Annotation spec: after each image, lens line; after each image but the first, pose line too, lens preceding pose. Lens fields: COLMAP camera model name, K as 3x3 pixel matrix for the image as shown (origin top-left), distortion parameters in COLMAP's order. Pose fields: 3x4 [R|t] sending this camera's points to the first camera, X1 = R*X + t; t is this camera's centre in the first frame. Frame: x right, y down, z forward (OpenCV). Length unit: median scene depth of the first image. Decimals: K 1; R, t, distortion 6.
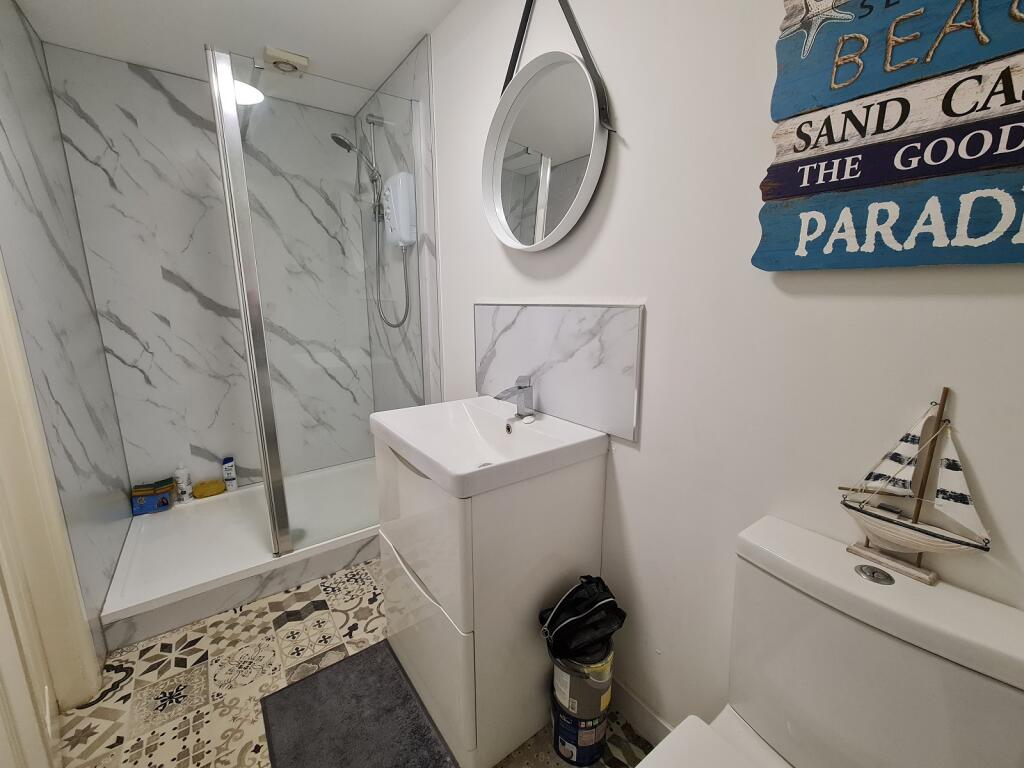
lens RADIAL K [[465.2, 0, 512.4], [0, 465.2, 342.0], [0, 0, 1]] dist [-0.025017, 0.025501]
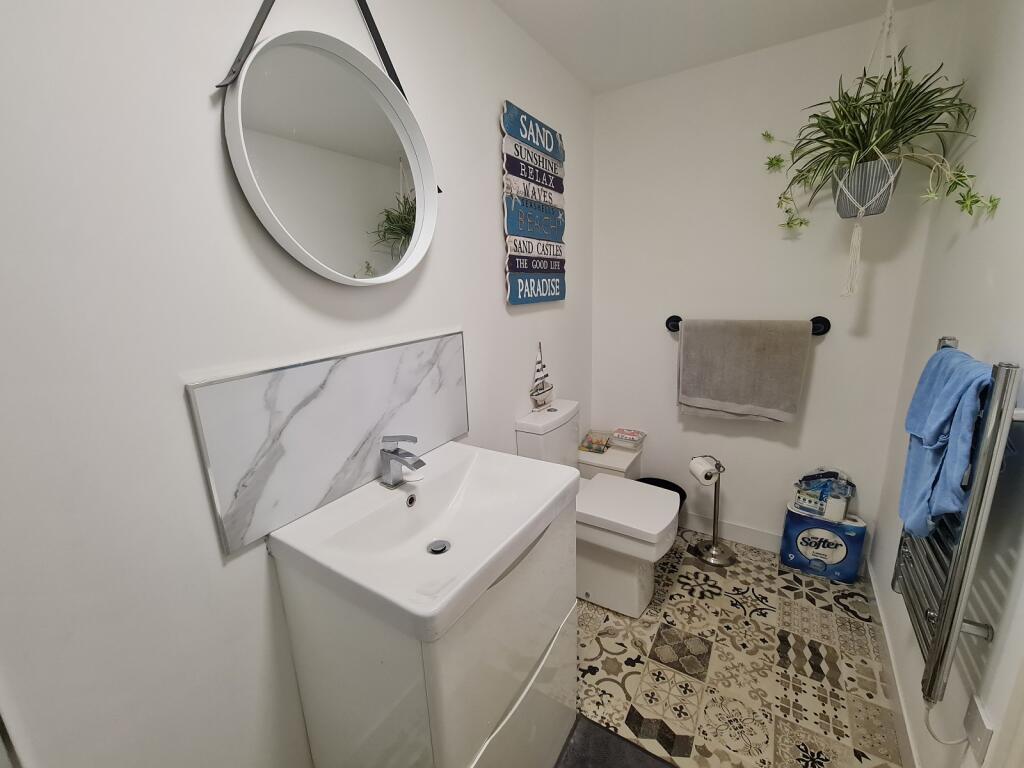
lens RADIAL K [[418.3, 0, 505.8], [0, 418.3, 382.9], [0, 0, 1]] dist [-0.000982, -0.000593]
pose [[-0.379947, -0.143384, 0.913828, -1.261912], [0.186315, 0.955803, 0.227436, -0.258784], [-0.906050, 0.256673, -0.336440, 1.806093]]
